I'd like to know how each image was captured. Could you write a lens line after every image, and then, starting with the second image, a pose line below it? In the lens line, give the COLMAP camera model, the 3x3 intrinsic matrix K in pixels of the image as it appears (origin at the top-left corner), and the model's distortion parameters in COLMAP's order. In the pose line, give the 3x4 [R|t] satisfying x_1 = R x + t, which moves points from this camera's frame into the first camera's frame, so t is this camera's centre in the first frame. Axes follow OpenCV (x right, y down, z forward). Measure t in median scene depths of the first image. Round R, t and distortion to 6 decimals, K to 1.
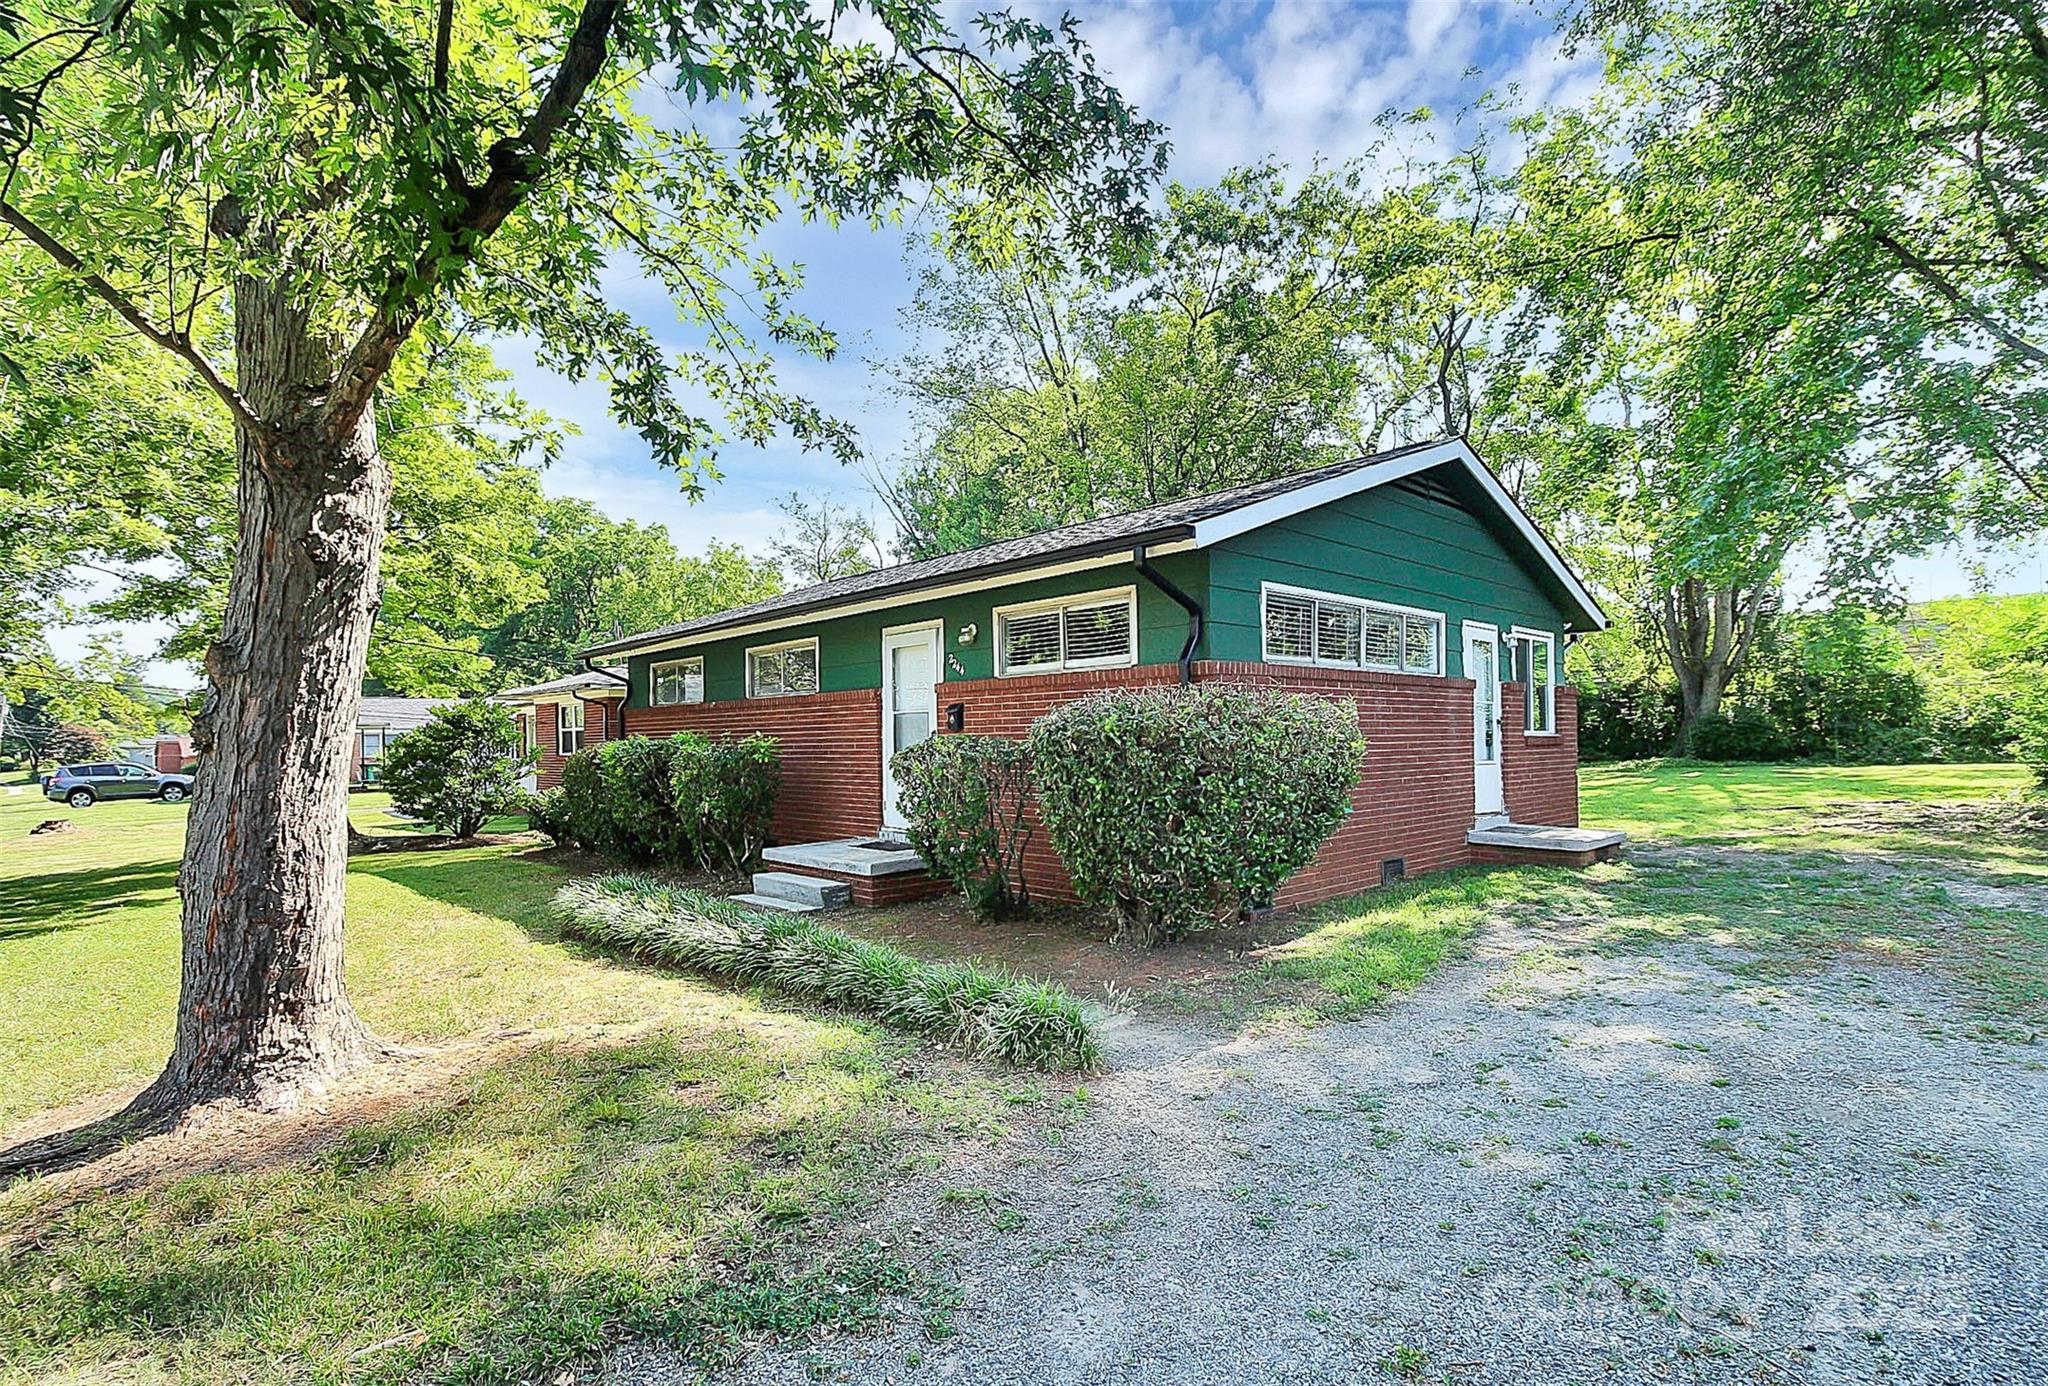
lens RADIAL K [[960.5, 0, 1049.7], [0, 960.5, 731.8], [0, 0, 1]] dist [-0.005524, -0.002553]
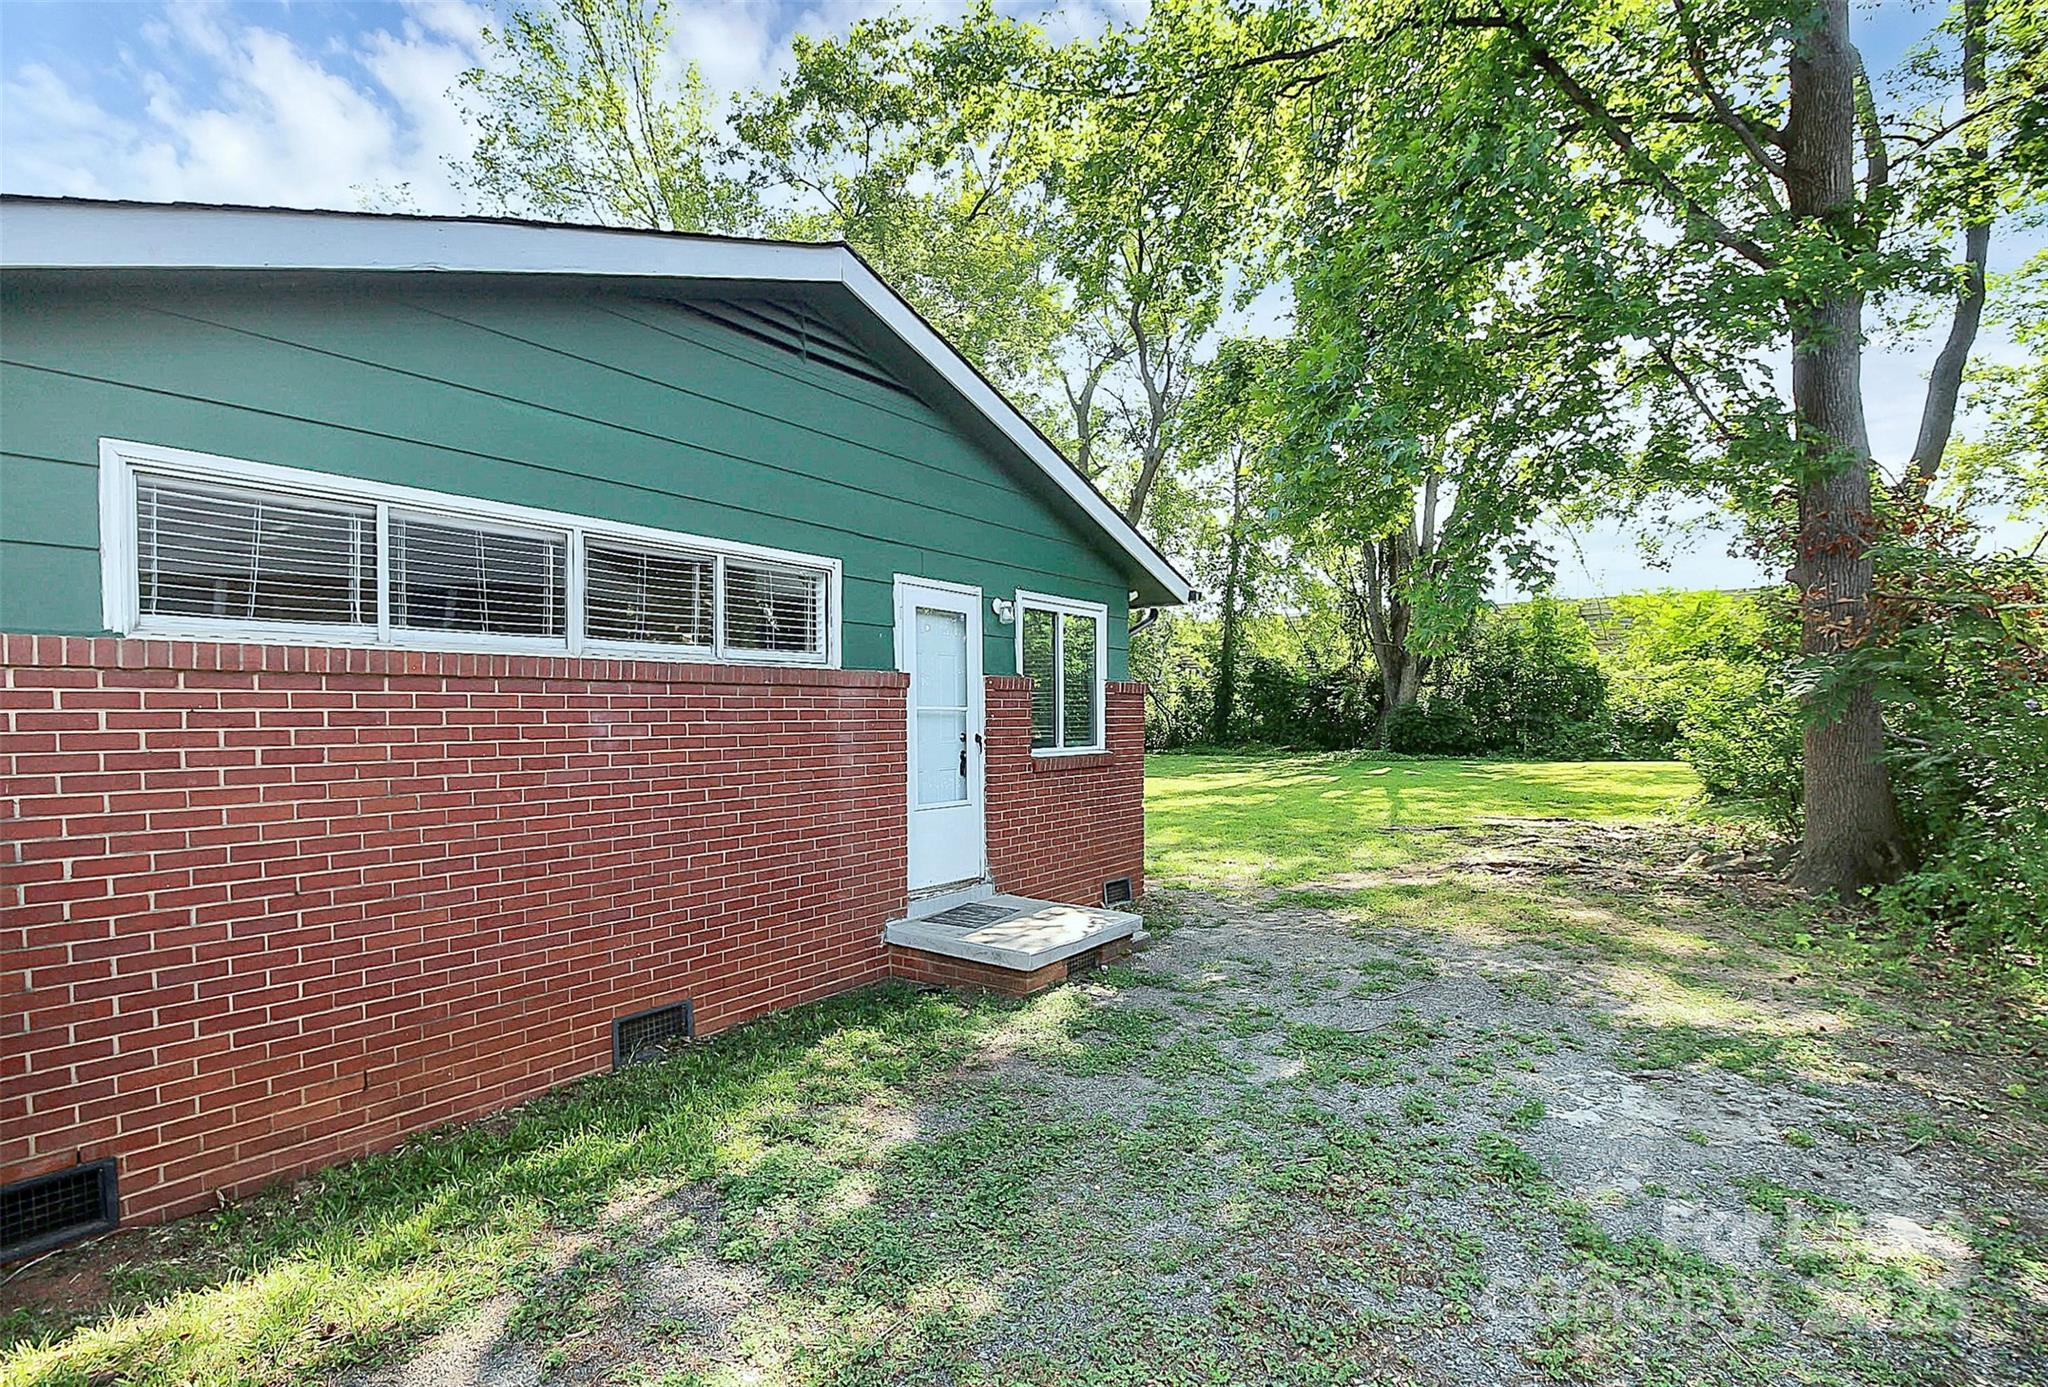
lens RADIAL K [[960.5, 0, 1013.7], [0, 960.5, 747.3], [0, 0, 1]] dist [-0.005524, -0.002553]
pose [[0.984302, 0.002381, 0.176478, 0.157012], [-0.009798, 0.999104, 0.041167, -0.013138], [-0.176222, -0.042250, 0.983443, 0.151771]]
